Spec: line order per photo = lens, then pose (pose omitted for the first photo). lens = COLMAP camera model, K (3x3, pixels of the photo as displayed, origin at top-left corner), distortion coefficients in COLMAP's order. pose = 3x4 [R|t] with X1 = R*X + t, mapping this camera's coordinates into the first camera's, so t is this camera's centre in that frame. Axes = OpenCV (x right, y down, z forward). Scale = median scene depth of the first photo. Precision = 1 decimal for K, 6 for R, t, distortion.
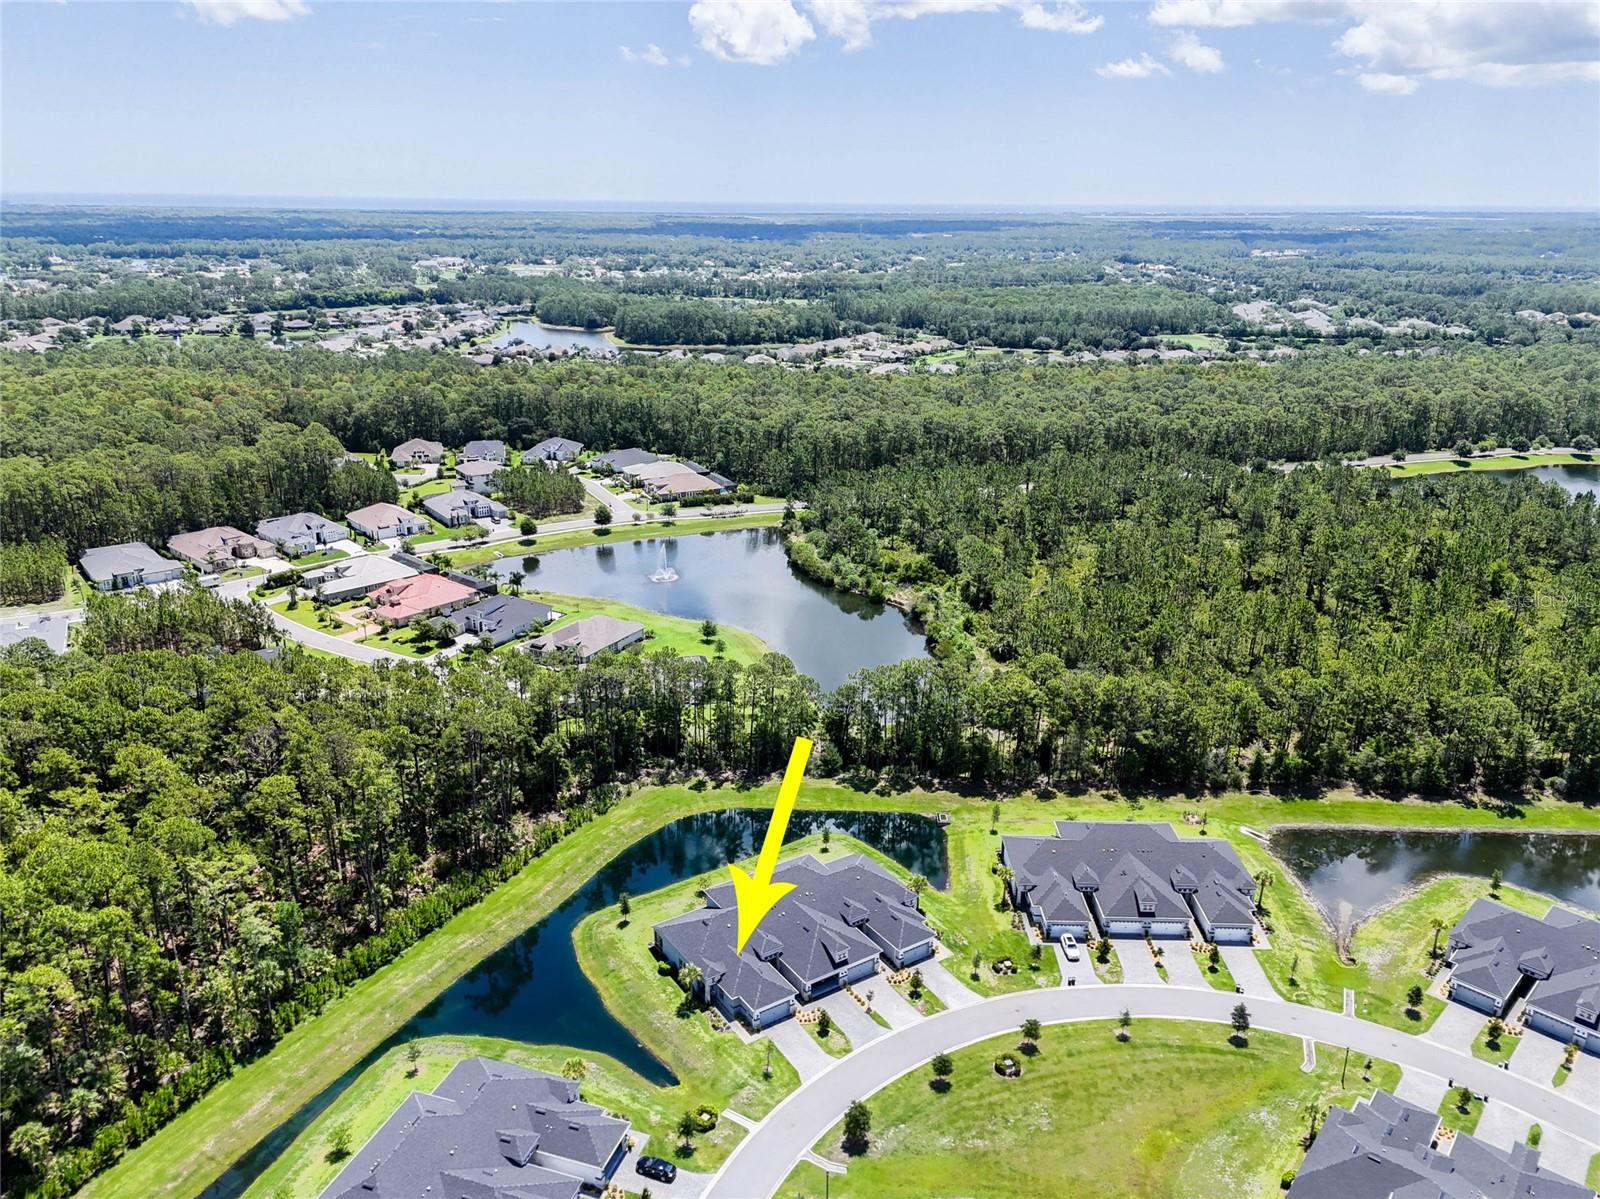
lens RADIAL K [[1181.3, 0, 811.8], [0, 1181.3, 588.1], [0, 0, 1]] dist [0.066232, -0.057586]
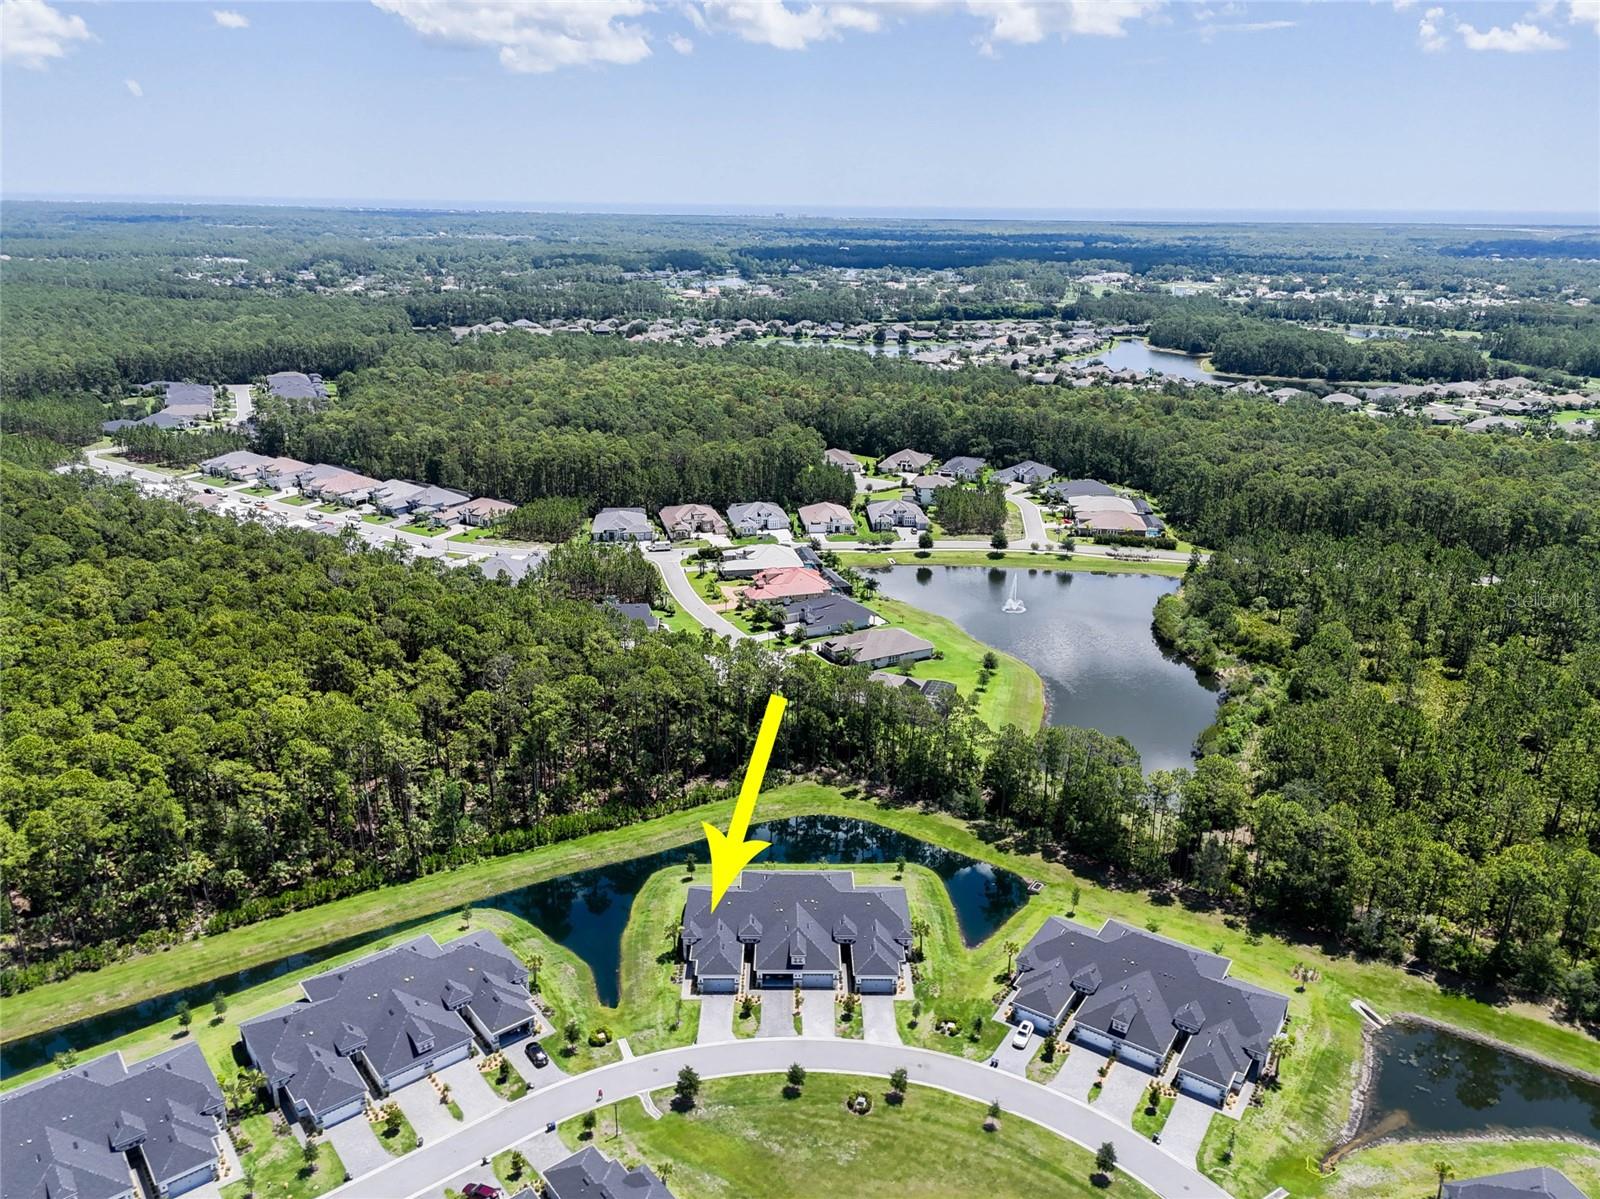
lens RADIAL K [[1181.3, 0, 810.1], [0, 1181.3, 604.6], [0, 0, 1]] dist [0.066232, -0.057586]
pose [[0.837168, 0.176345, -0.517737, 0.408772], [-0.173587, 0.983324, 0.054241, -0.057568], [0.518669, 0.044463, 0.853818, 0.036711]]
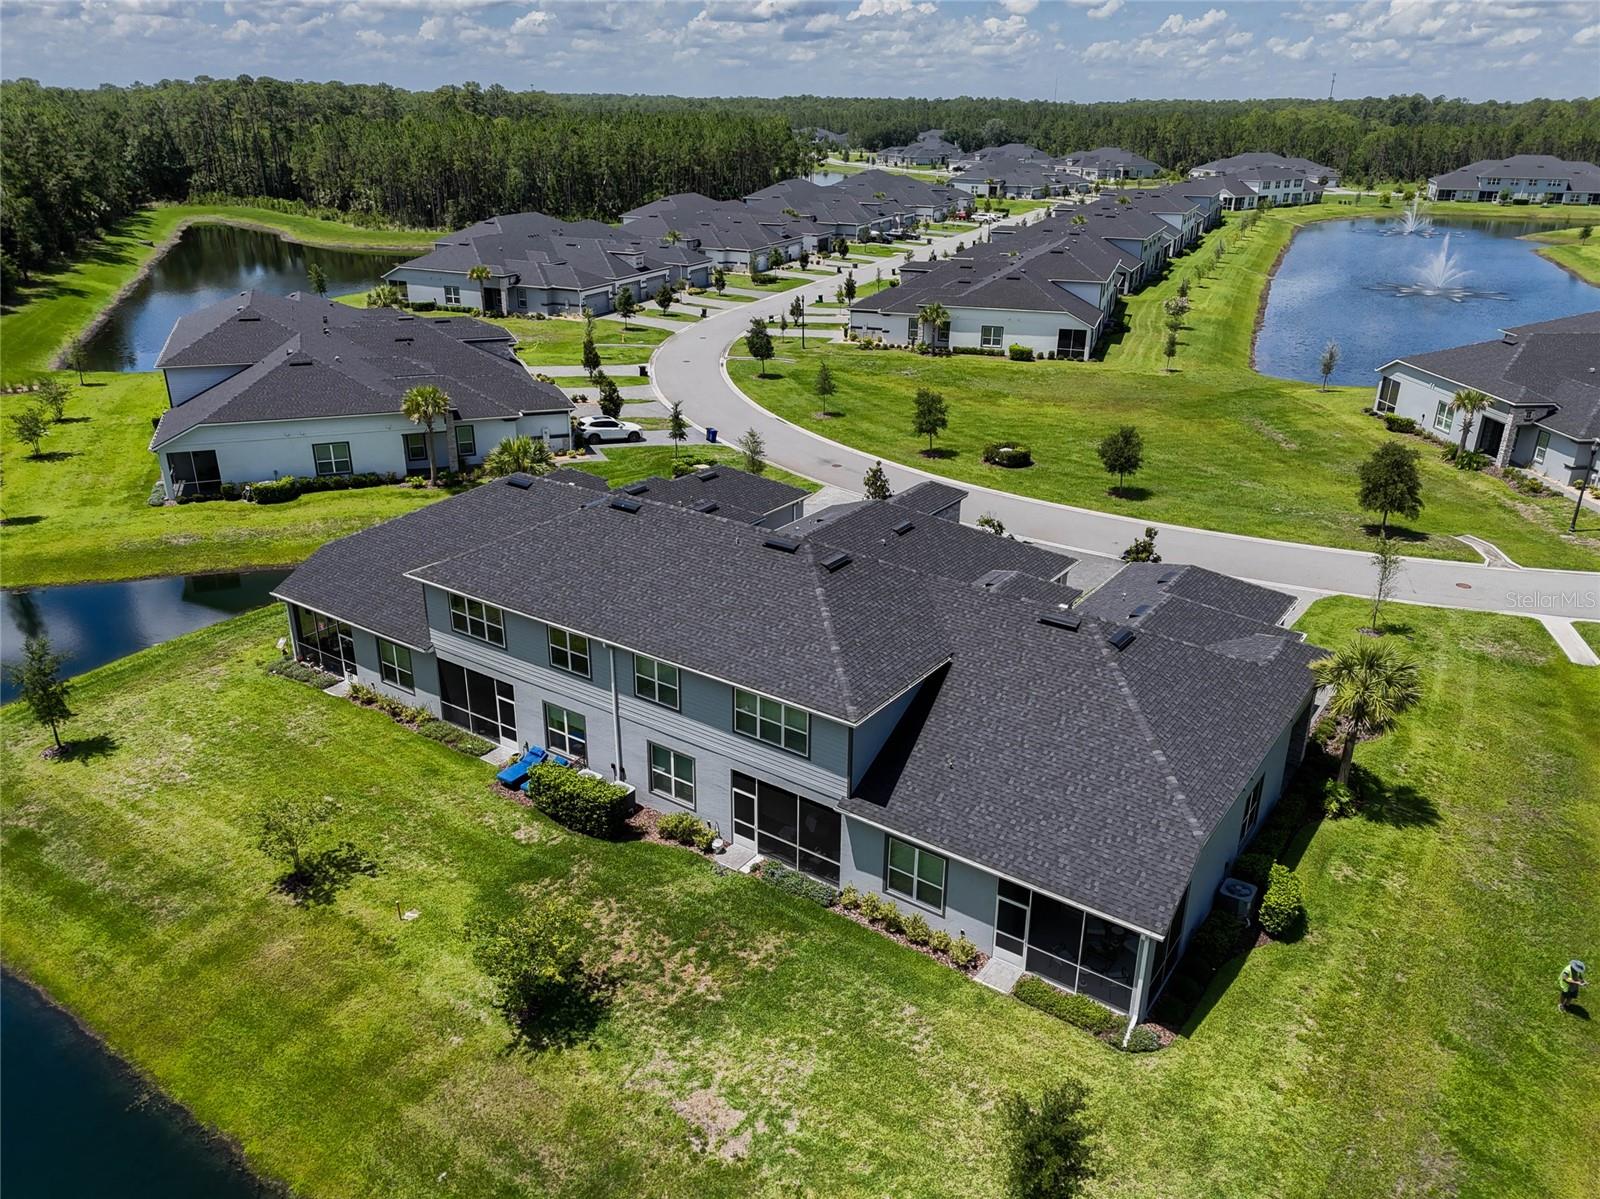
lens RADIAL K [[1181.3, 0, 801.6], [0, 1181.3, 597.1], [0, 0, 1]] dist [0.066232, -0.057586]
pose [[-0.357237, -0.378878, 0.853717, -0.188915], [0.273180, 0.831678, 0.483409, 0.118285], [-0.893171, 0.405910, -0.193605, 0.827879]]
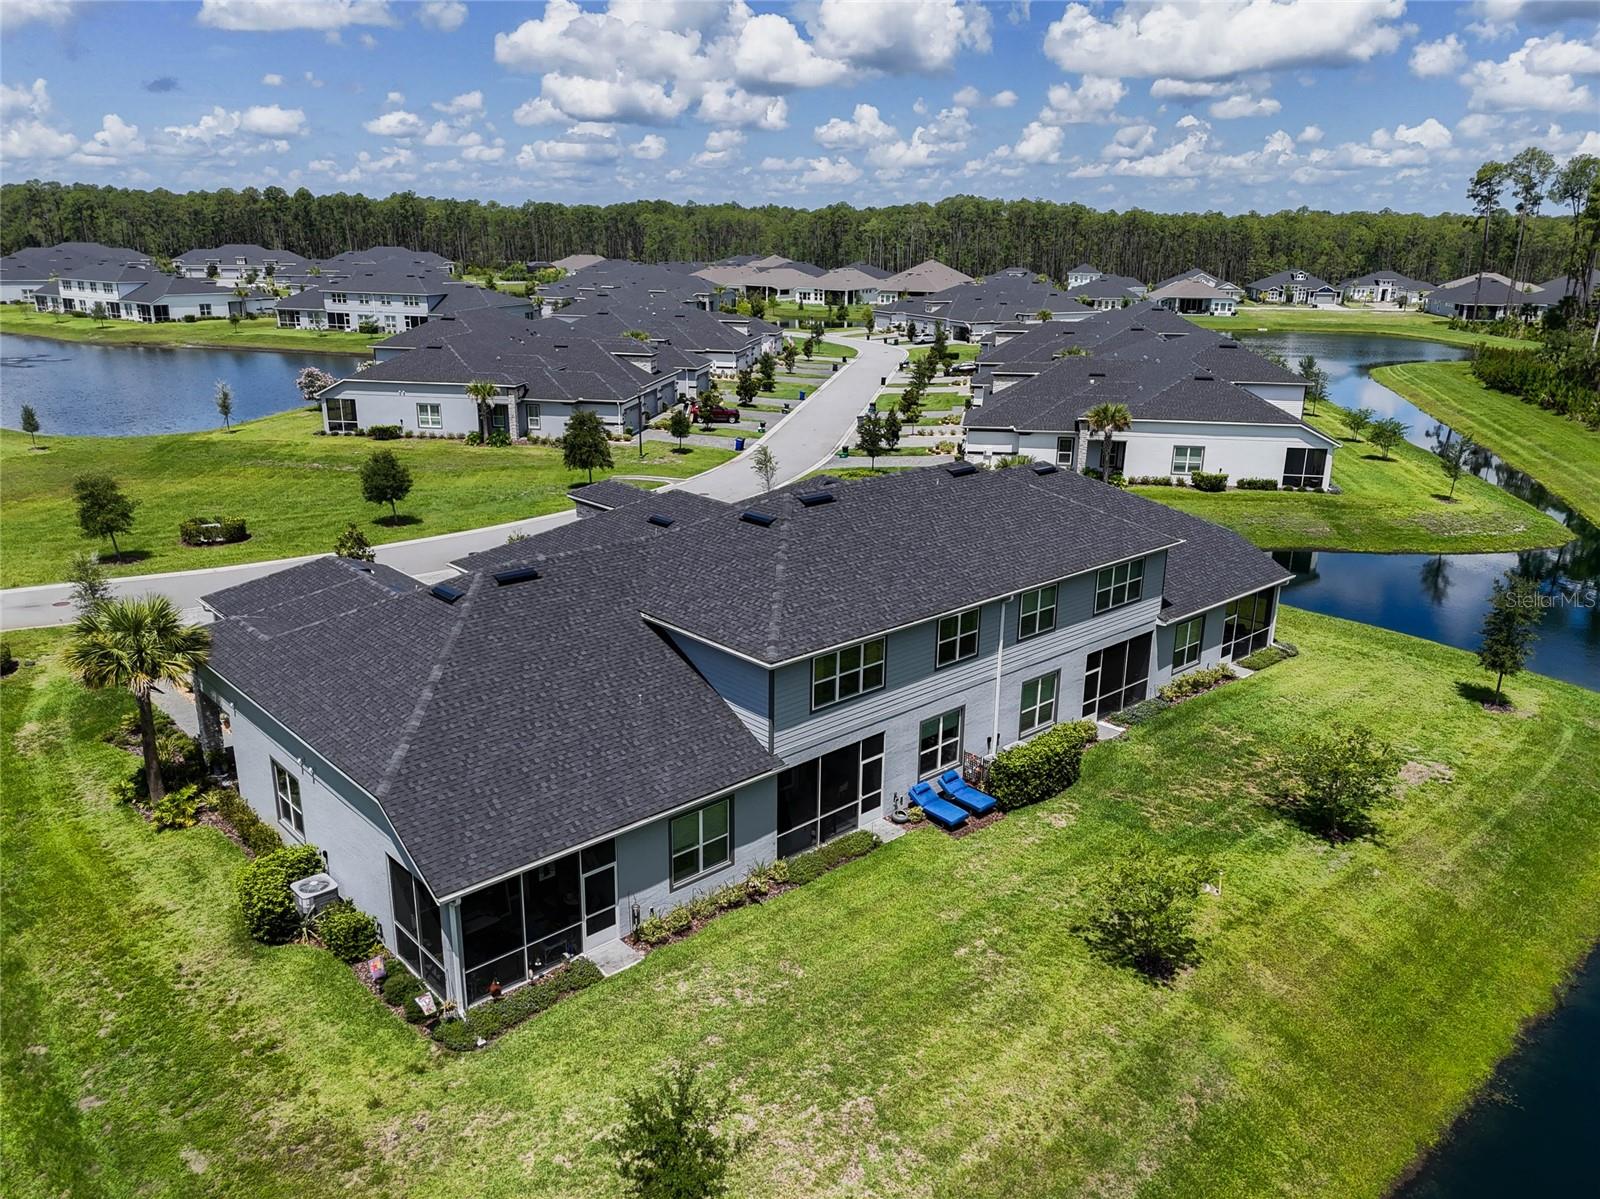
lens RADIAL K [[1181.3, 0, 799.4], [0, 1181.3, 597.2], [0, 0, 1]] dist [0.066232, -0.057586]
pose [[-0.989154, 0.012923, -0.146310, 0.013707], [-0.073905, 0.817048, 0.571814, 0.109202], [0.126932, 0.576425, -0.807231, 0.947373]]
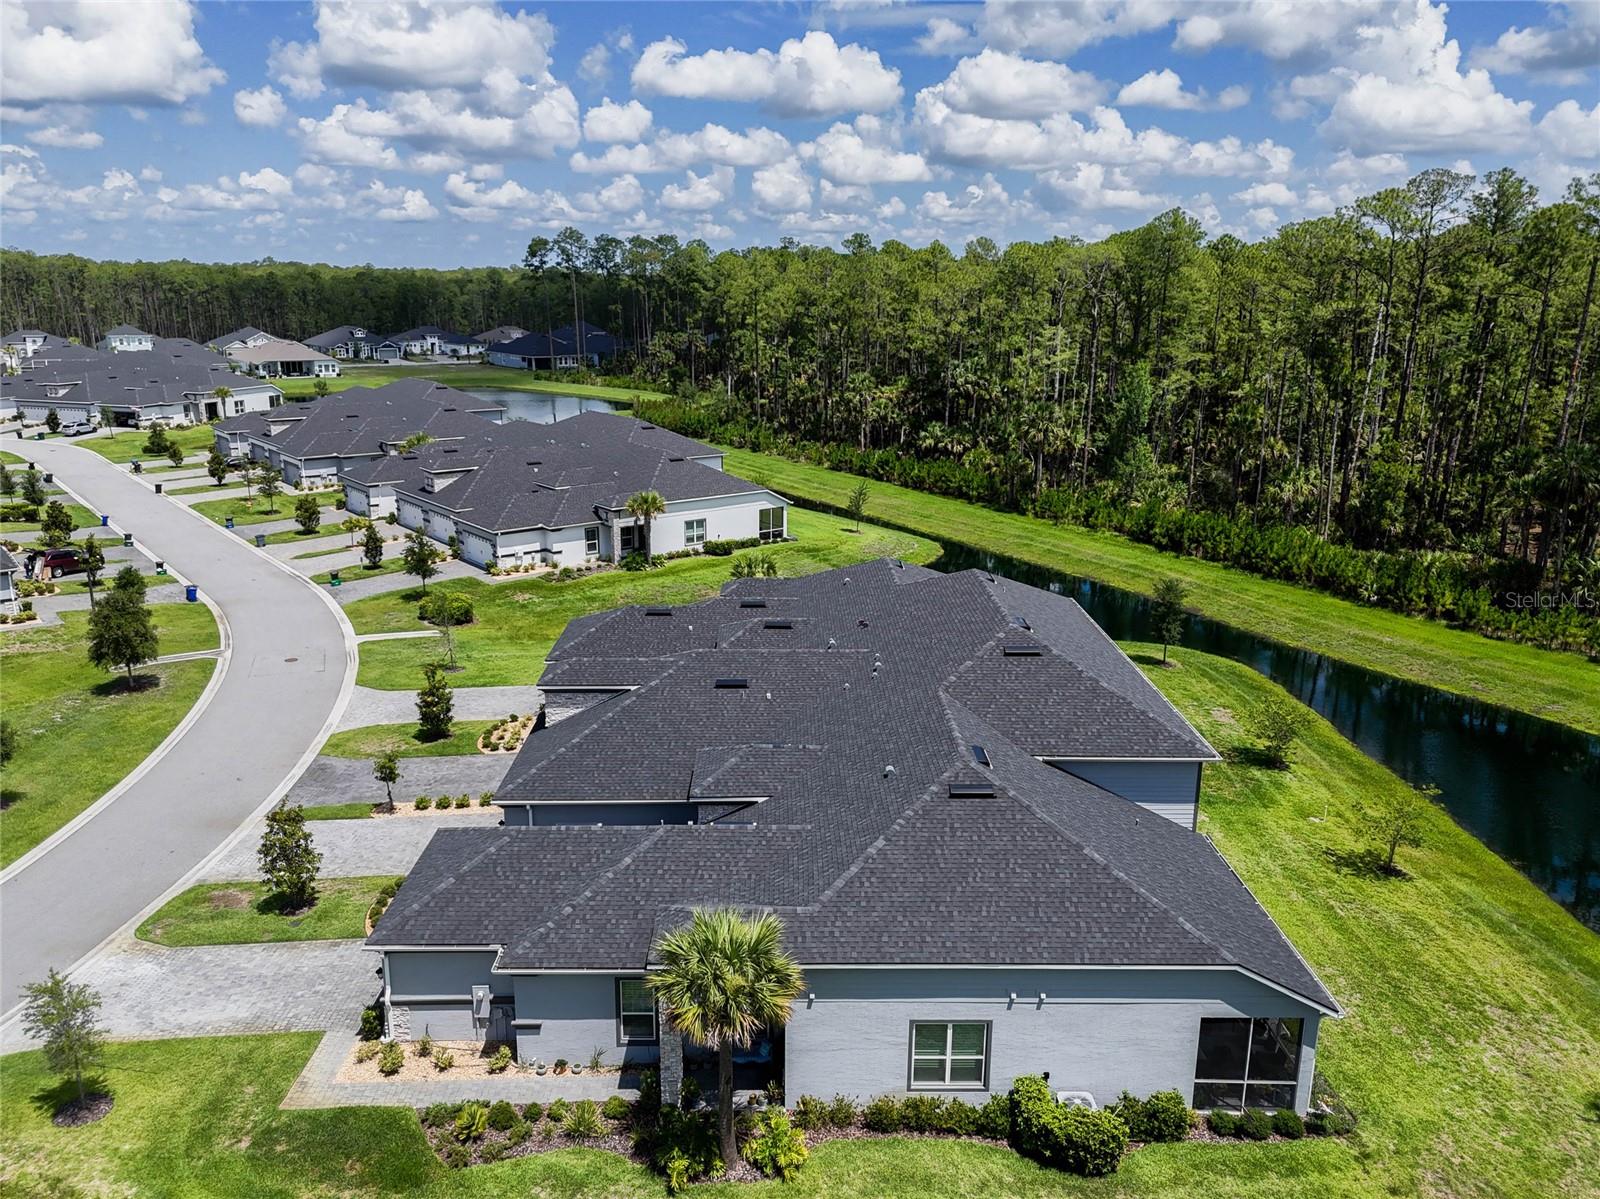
lens RADIAL K [[1181.3, 0, 797.9], [0, 1181.3, 603.3], [0, 0, 1]] dist [0.066232, -0.057586]
pose [[-0.550597, 0.194336, -0.811835, 0.159702], [-0.278238, 0.874189, 0.397967, 0.121990], [0.787037, 0.445002, -0.427254, 0.861197]]
